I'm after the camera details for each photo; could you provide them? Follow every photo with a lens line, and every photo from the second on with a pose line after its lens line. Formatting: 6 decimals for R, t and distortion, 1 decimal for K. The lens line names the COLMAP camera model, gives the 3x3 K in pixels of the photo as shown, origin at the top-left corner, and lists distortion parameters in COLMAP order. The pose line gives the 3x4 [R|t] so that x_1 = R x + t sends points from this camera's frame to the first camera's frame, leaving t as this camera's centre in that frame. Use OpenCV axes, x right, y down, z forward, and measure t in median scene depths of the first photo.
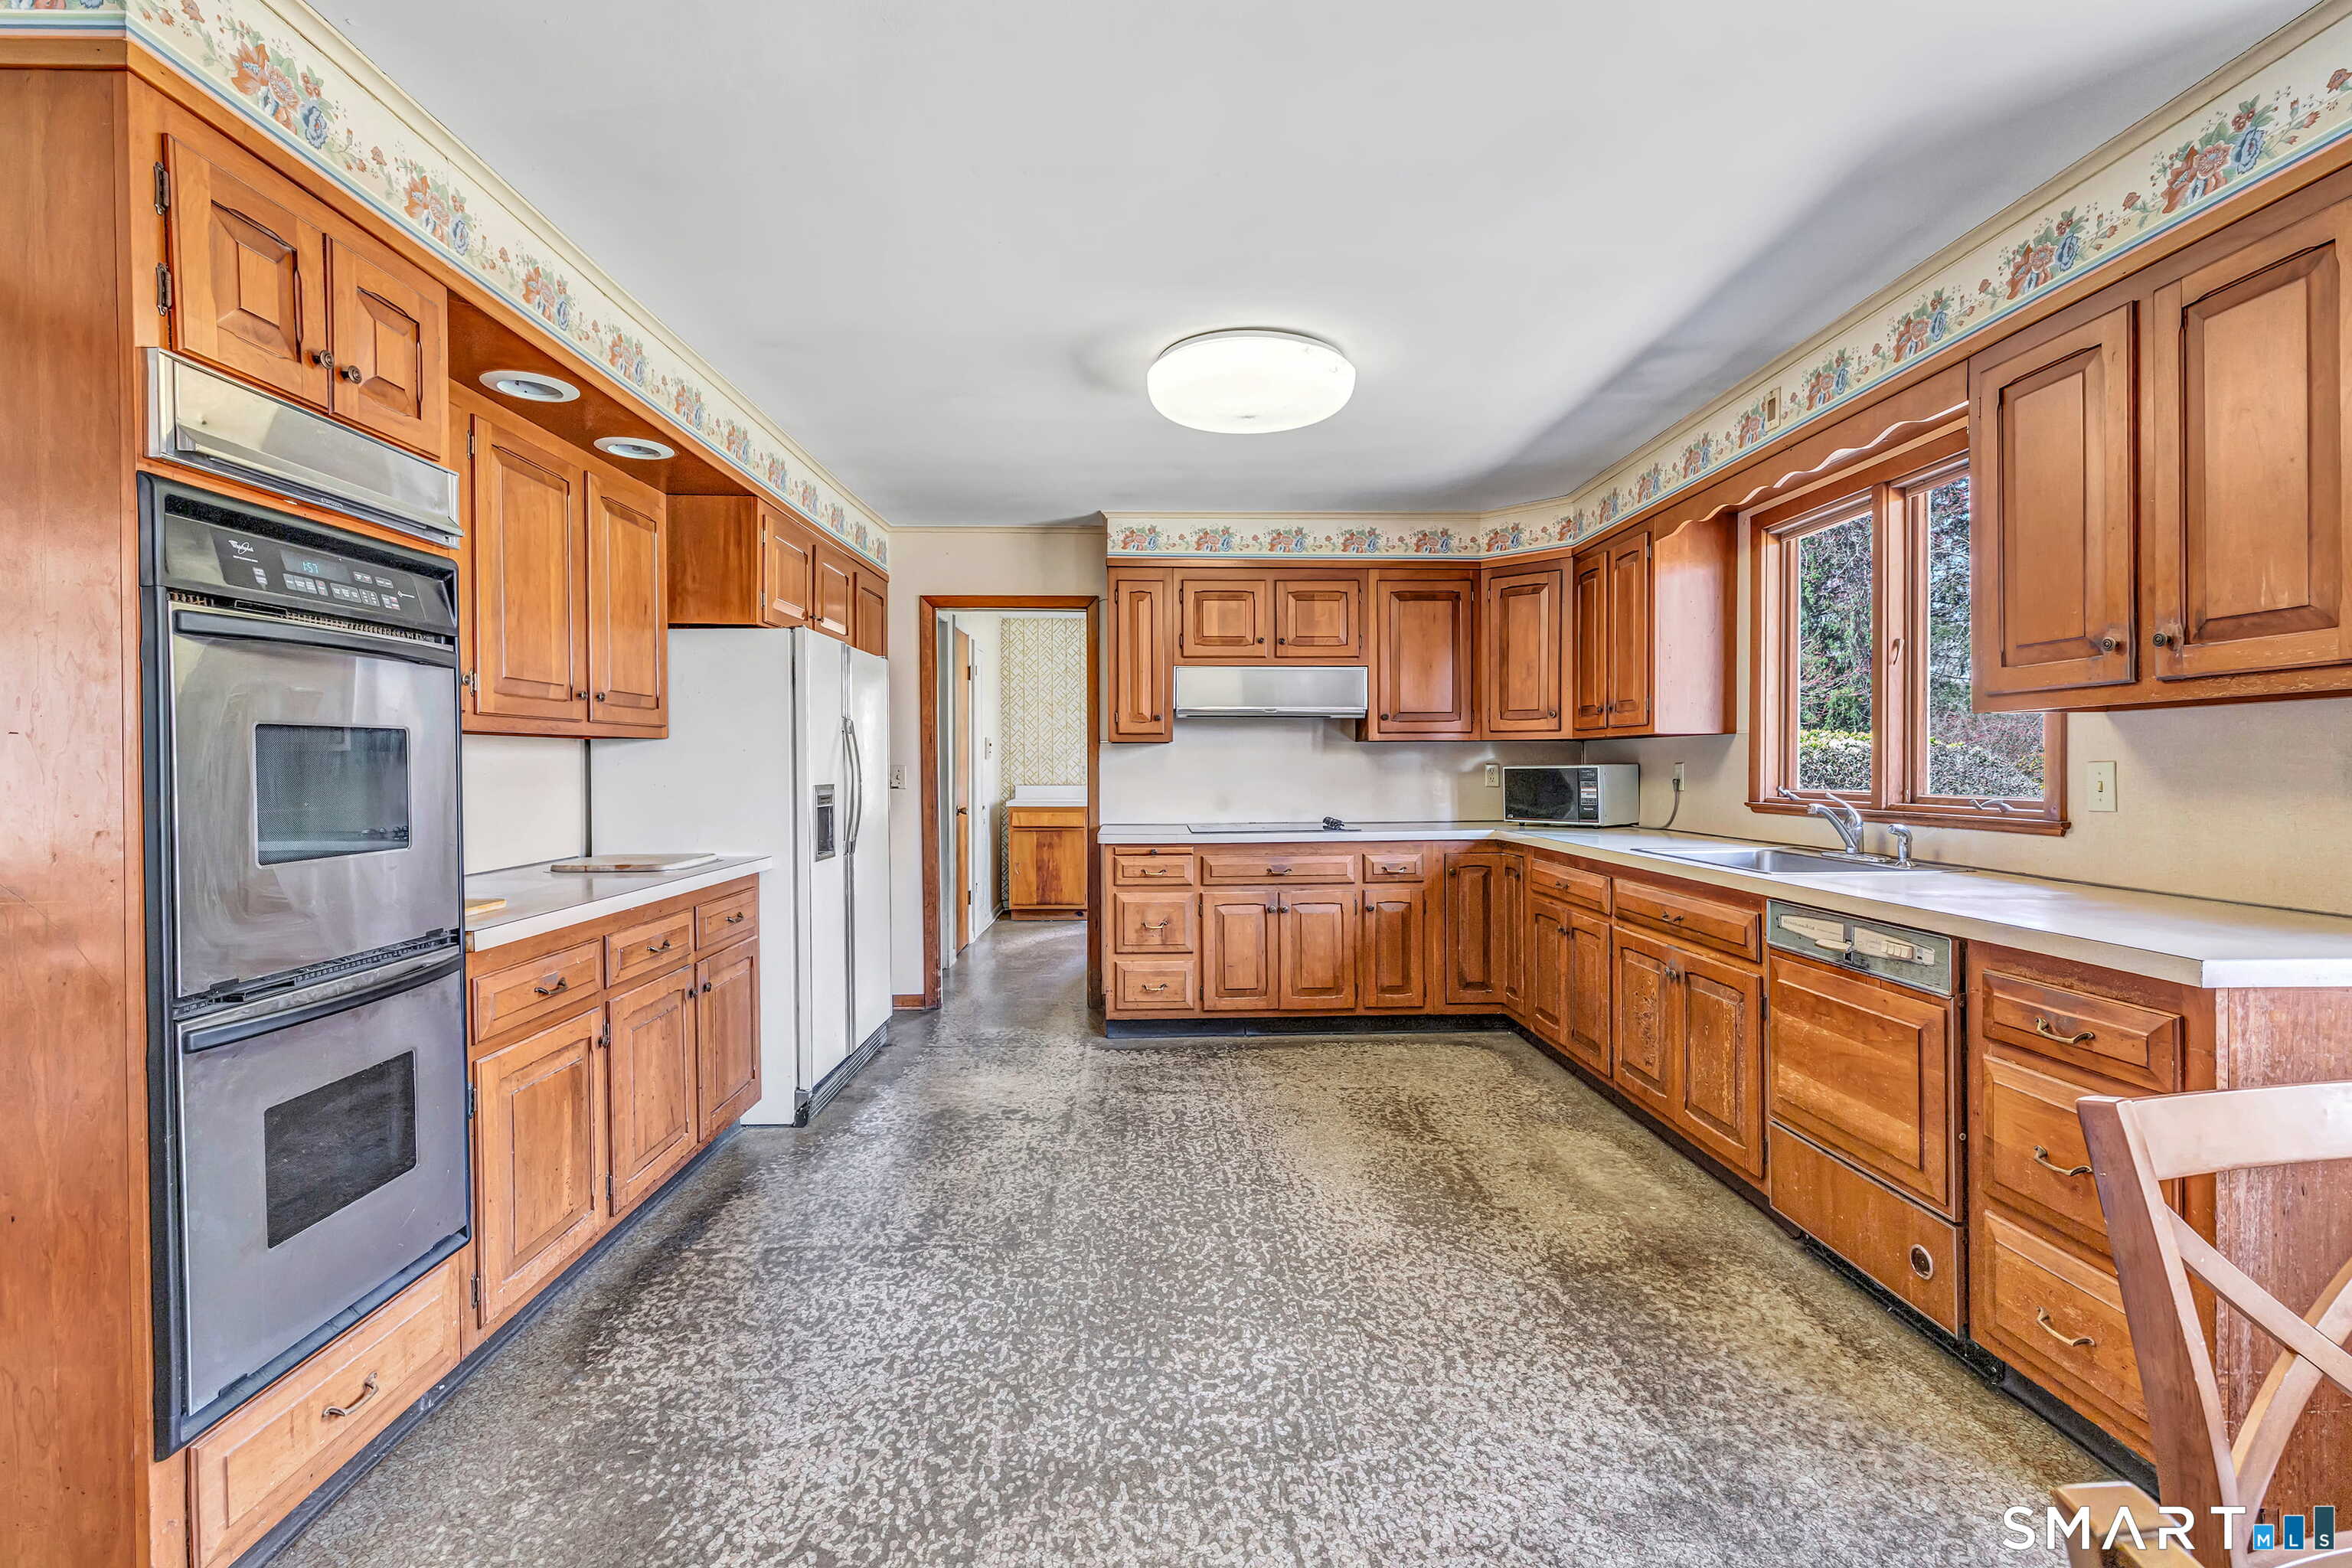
lens RADIAL K [[1020.1, 0, 1168.3], [0, 1020.1, 772.1], [0, 0, 1]] dist [0.000157, 0.000678]
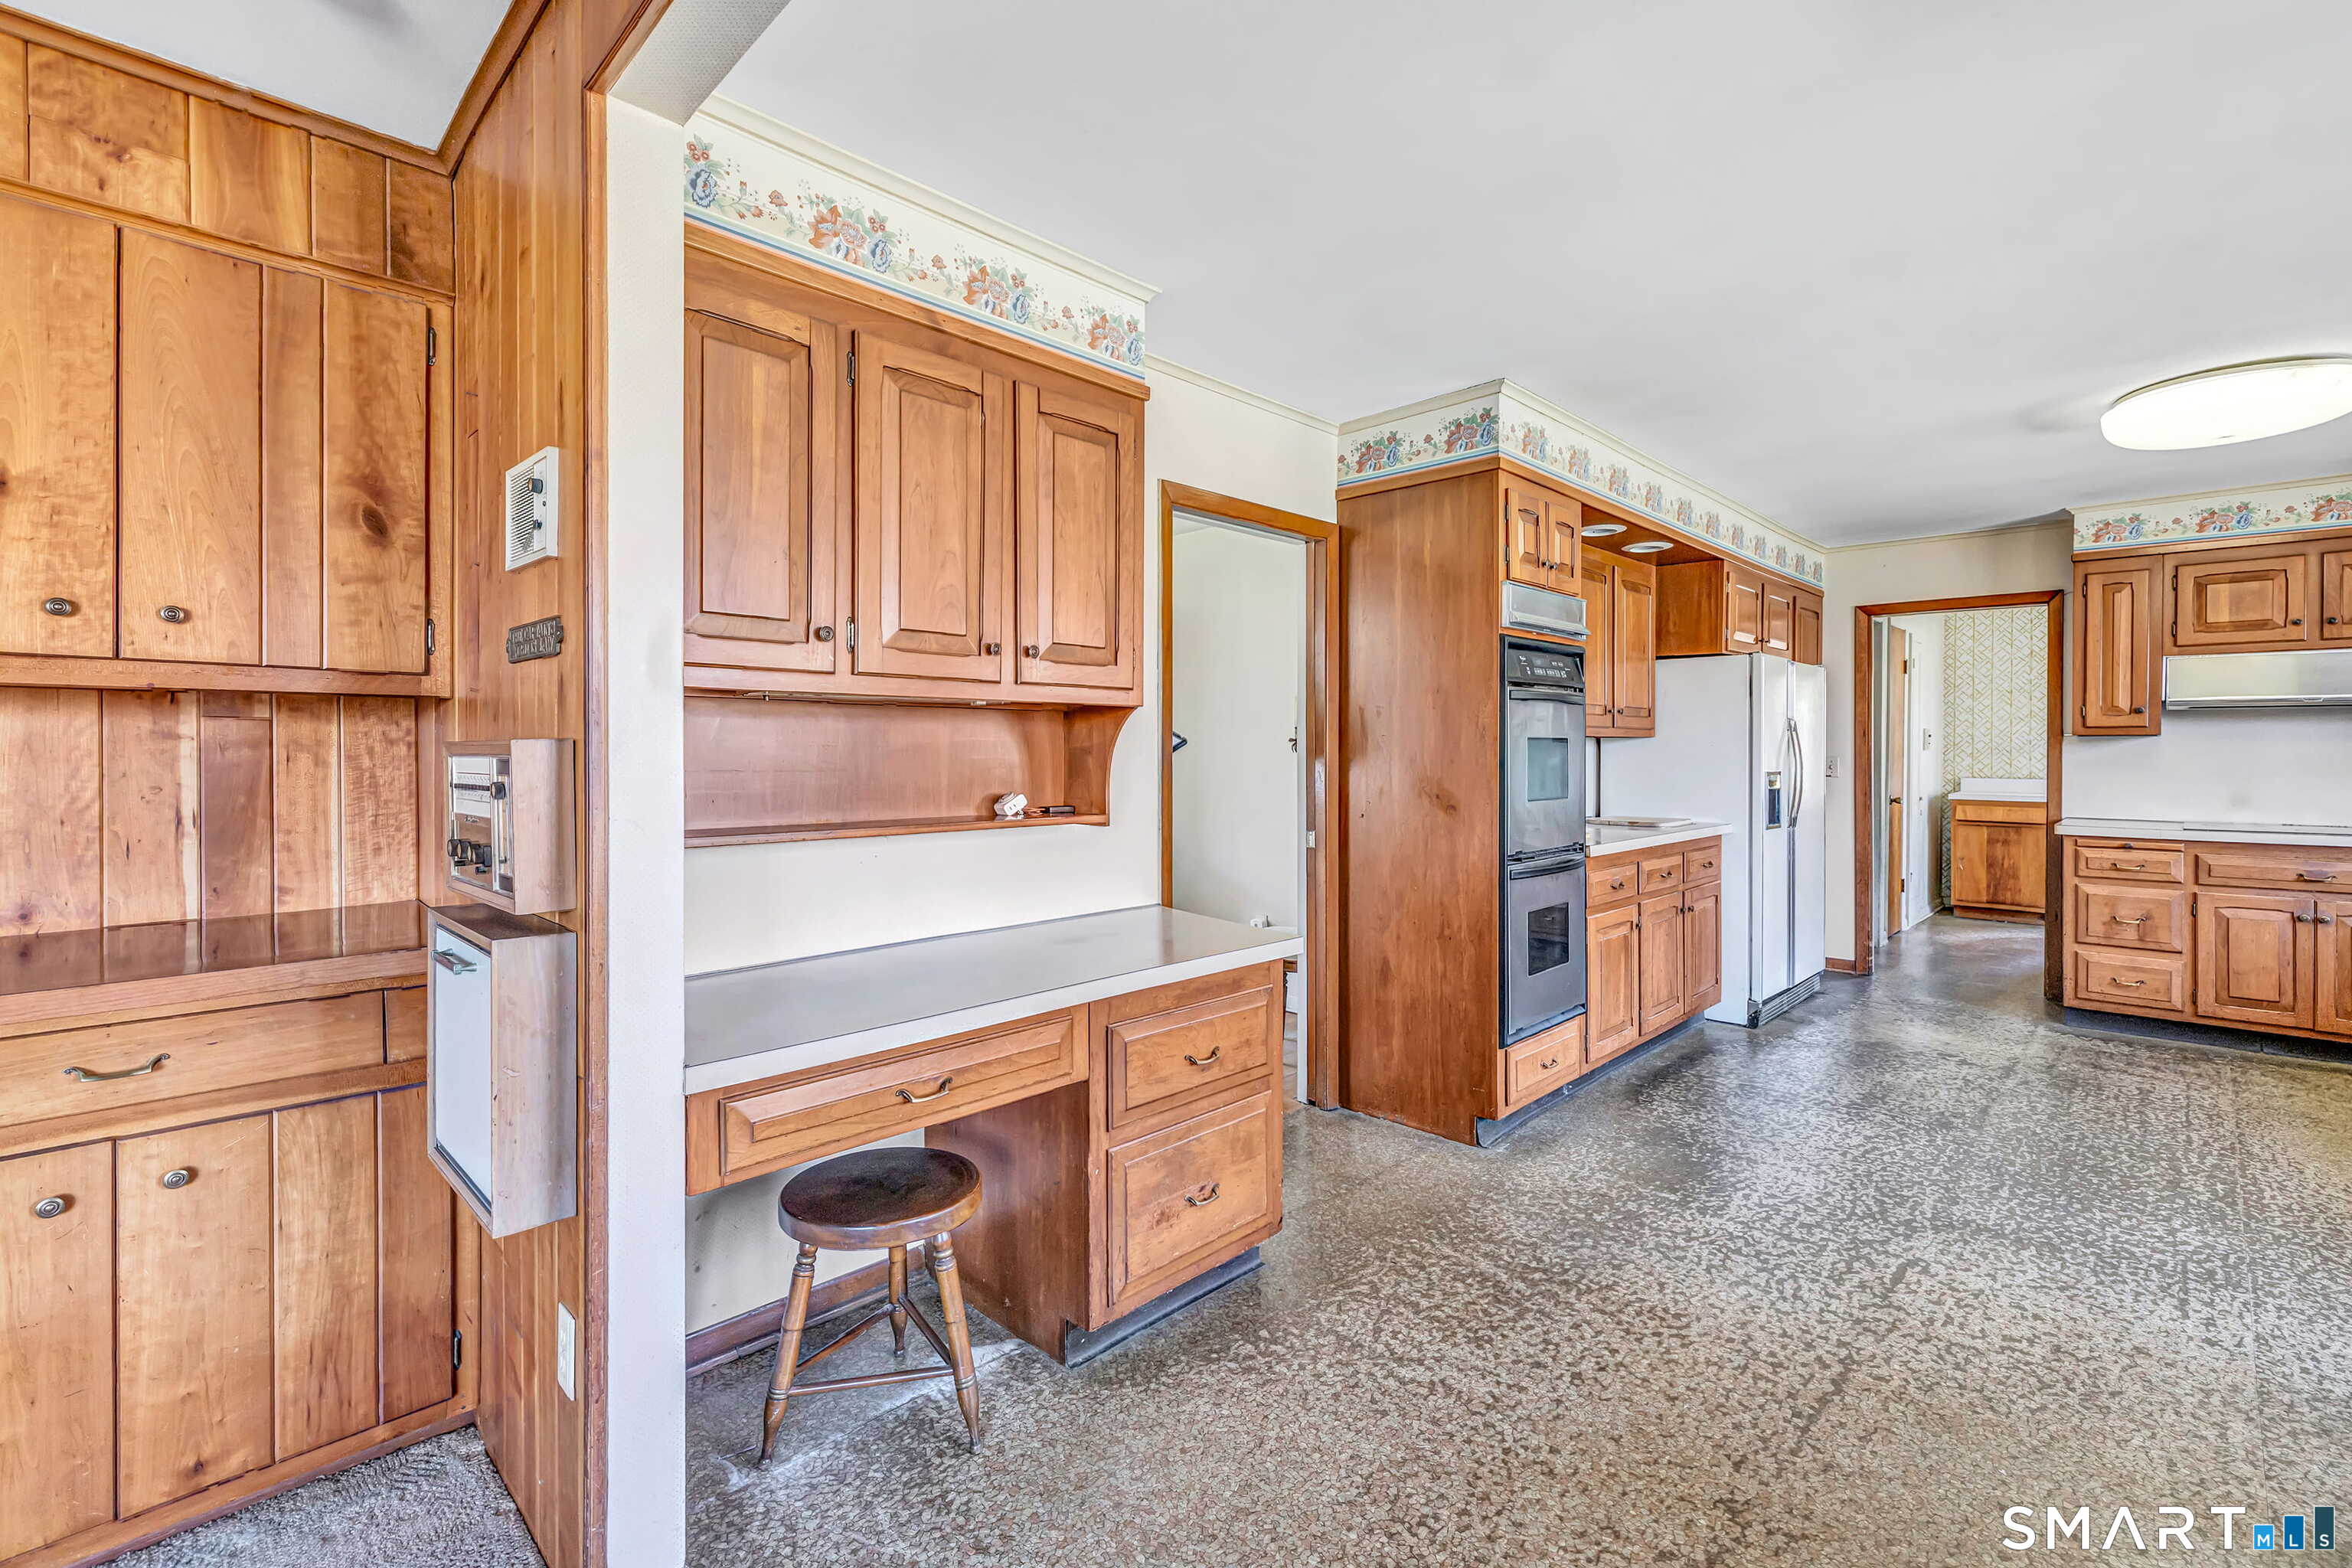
lens RADIAL K [[1017.6, 0, 1192.0], [0, 1017.6, 758.4], [0, 0, 1]] dist [0.002594, 0.000432]
pose [[0.697457, 0.010266, -0.716553, 0.075524], [-0.011276, 0.999931, 0.003351, -0.000655], [0.716538, 0.005743, 0.697524, -0.434921]]
